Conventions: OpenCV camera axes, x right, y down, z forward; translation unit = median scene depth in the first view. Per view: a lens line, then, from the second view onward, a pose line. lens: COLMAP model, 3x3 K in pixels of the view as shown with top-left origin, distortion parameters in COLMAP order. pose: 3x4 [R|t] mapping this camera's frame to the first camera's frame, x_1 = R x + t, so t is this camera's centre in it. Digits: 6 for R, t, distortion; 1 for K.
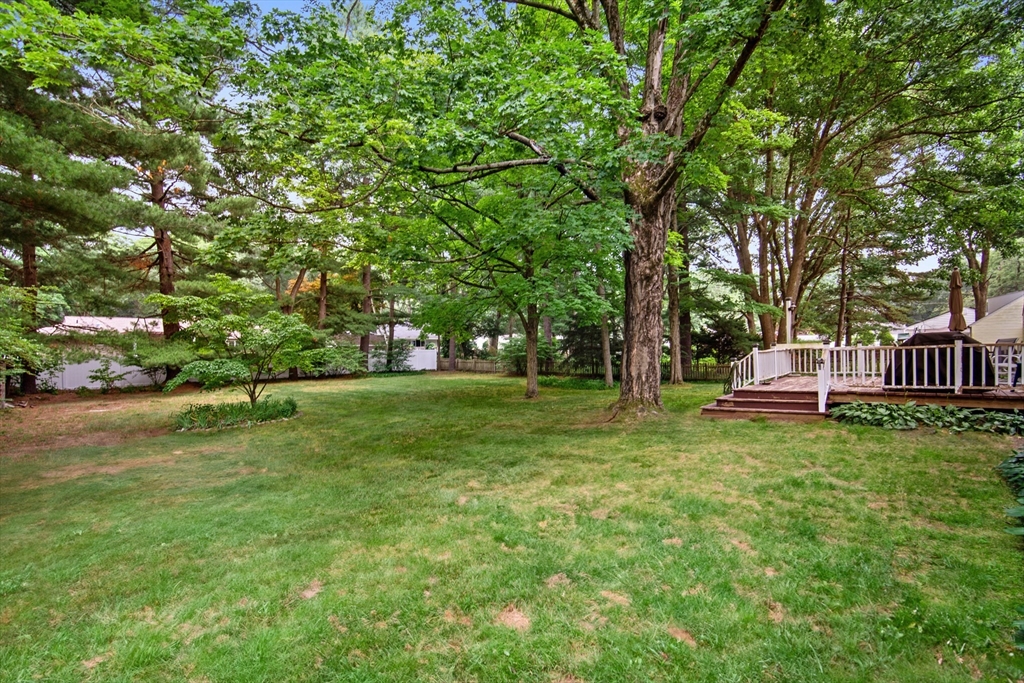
lens RADIAL K [[466.7, 0, 502.7], [0, 466.7, 356.0], [0, 0, 1]] dist [0.002814, 0.000319]
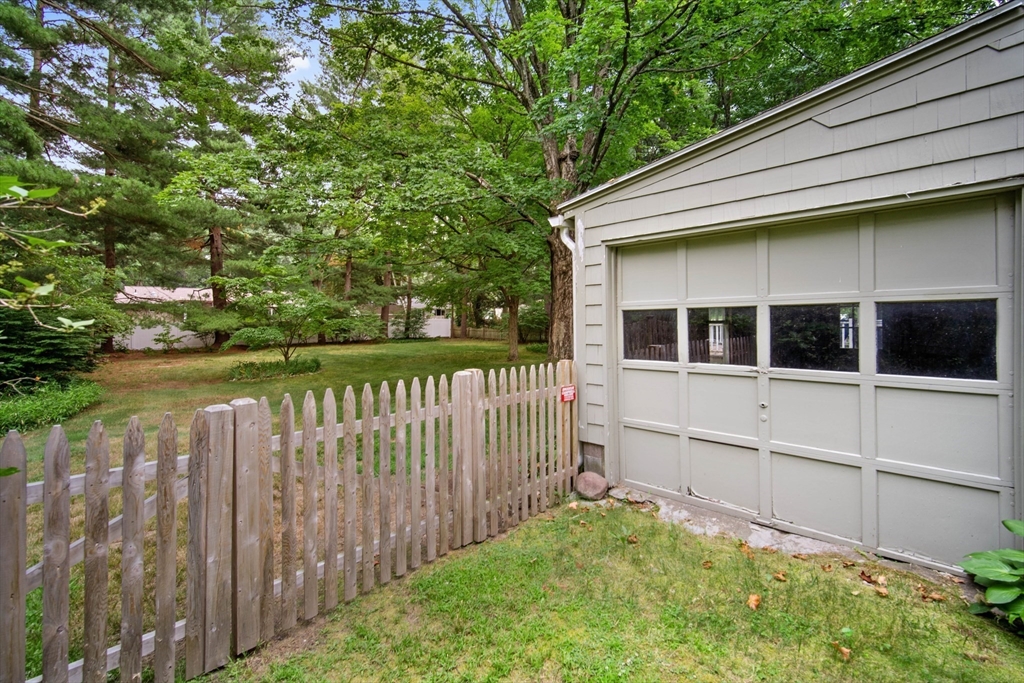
lens RADIAL K [[454.5, 0, 512.3], [0, 454.5, 323.0], [0, 0, 1]] dist [0.002881, 0.000004]
pose [[0.999434, 0.010701, -0.031889, 0.077359], [-0.010820, 0.999935, -0.003563, -0.003883], [0.031848, 0.003906, 0.999485, -0.143115]]
